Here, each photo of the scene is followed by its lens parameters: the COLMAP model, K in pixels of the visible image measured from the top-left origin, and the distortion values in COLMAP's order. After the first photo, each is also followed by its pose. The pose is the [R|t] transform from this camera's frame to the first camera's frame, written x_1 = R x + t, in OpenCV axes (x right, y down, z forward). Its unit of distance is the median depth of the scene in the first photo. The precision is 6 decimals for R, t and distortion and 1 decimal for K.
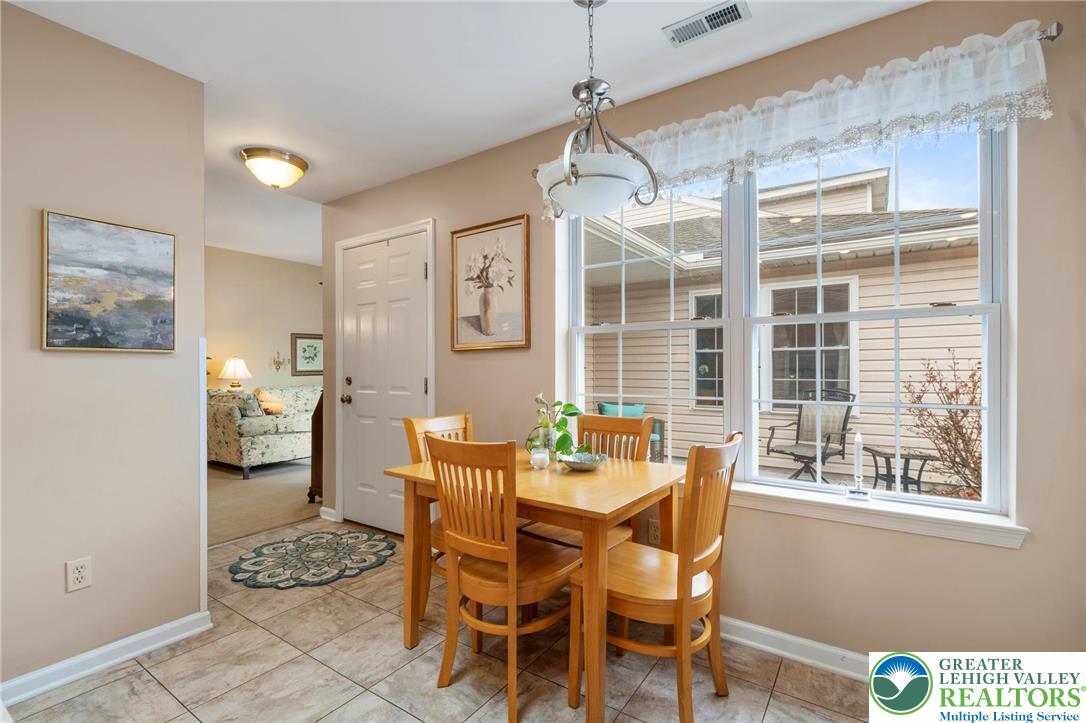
lens RADIAL K [[493.4, 0, 541.2], [0, 493.4, 367.0], [0, 0, 1]] dist [0.011111, -0.003962]
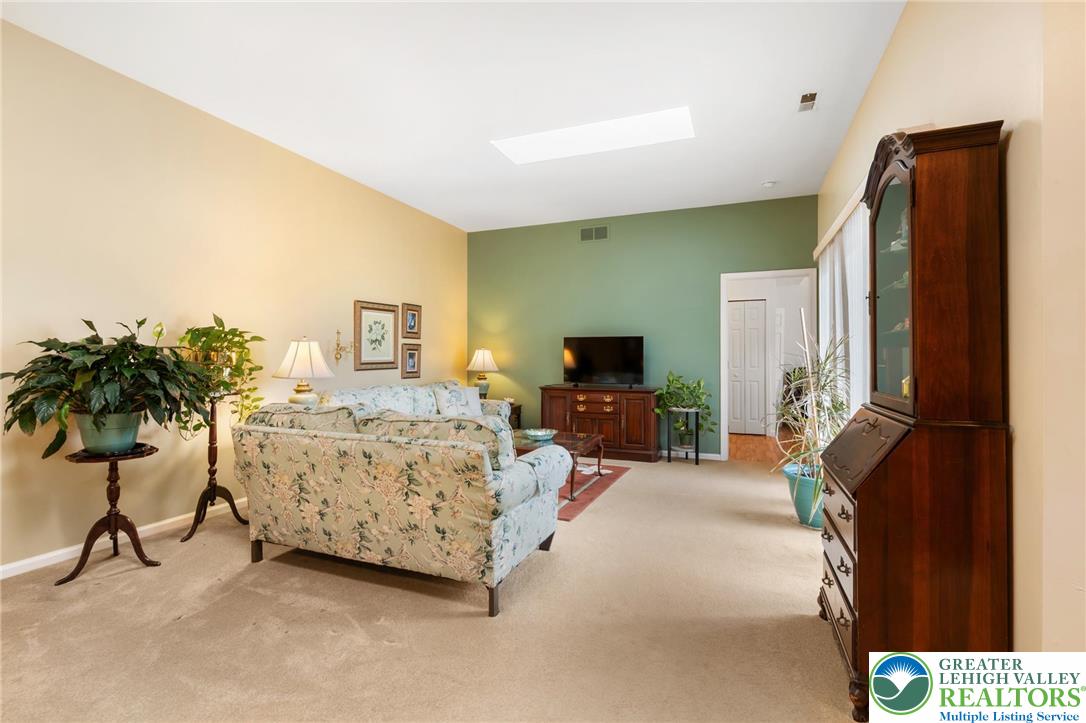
lens RADIAL K [[493.4, 0, 538.3], [0, 493.4, 355.8], [0, 0, 1]] dist [0.011111, -0.003962]
pose [[0.974082, 0.009705, 0.225988, -0.419625], [-0.009530, 0.999953, -0.001864, -0.001055], [-0.225996, -0.000338, 0.974128, 0.357617]]
